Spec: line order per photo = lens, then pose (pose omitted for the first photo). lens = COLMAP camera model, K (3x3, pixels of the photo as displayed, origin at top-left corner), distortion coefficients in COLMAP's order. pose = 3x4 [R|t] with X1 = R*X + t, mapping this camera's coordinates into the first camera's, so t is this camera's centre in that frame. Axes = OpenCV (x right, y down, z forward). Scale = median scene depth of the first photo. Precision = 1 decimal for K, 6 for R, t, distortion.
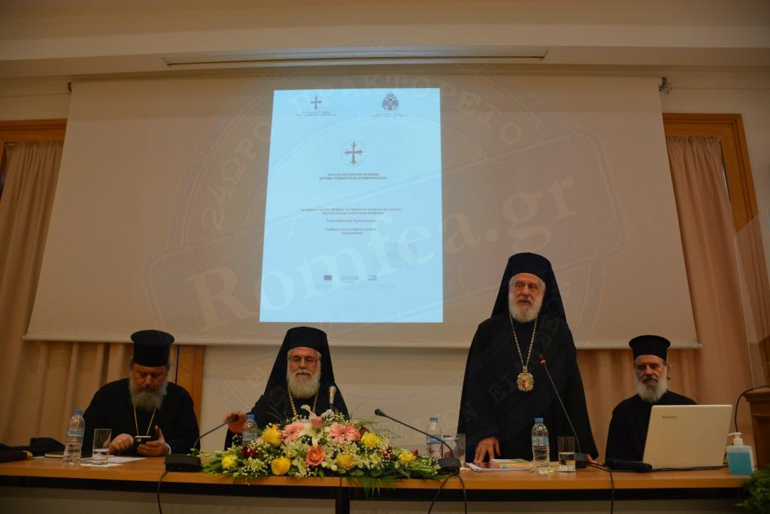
lens RADIAL K [[613.9, 0, 363.6], [0, 613.9, 255.5], [0, 0, 1]] dist [-0.115925, 0.012631]
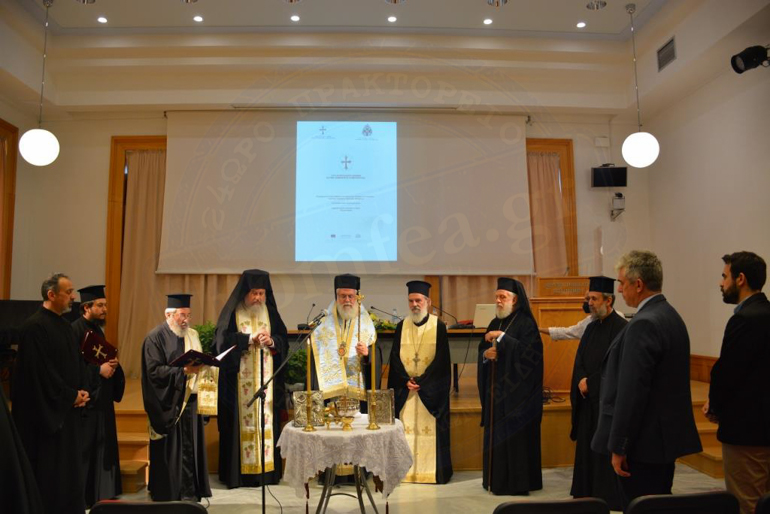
lens RADIAL K [[613.9, 0, 363.6], [0, 613.9, 255.5], [0, 0, 1]] dist [-0.115925, 0.012631]
pose [[0.996478, -0.009162, 0.083349, -0.113715], [-0.004063, 0.987569, 0.157133, -0.180312], [-0.083752, -0.156919, 0.984054, -0.744209]]
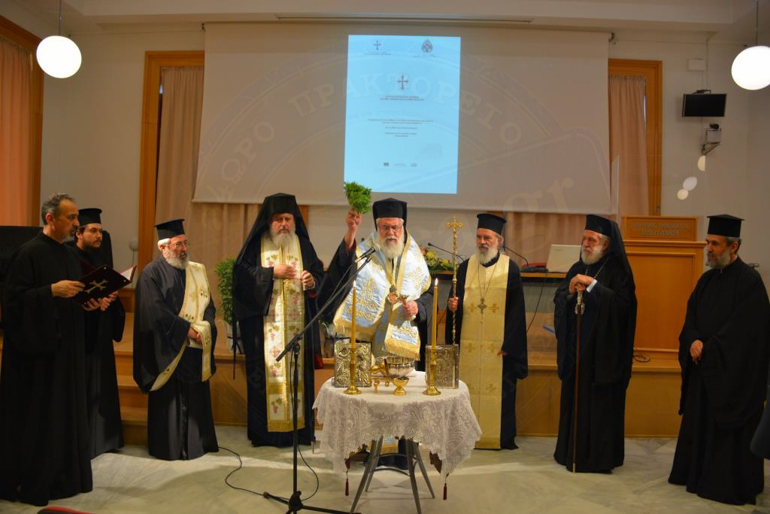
lens RADIAL K [[613.9, 0, 363.6], [0, 613.9, 255.5], [0, 0, 1]] dist [-0.115925, 0.012631]
pose [[0.999902, 0.013812, 0.002422, -0.112246], [-0.013972, 0.966548, 0.256104, -0.136485], [0.001196, -0.256113, 0.966646, -0.585747]]
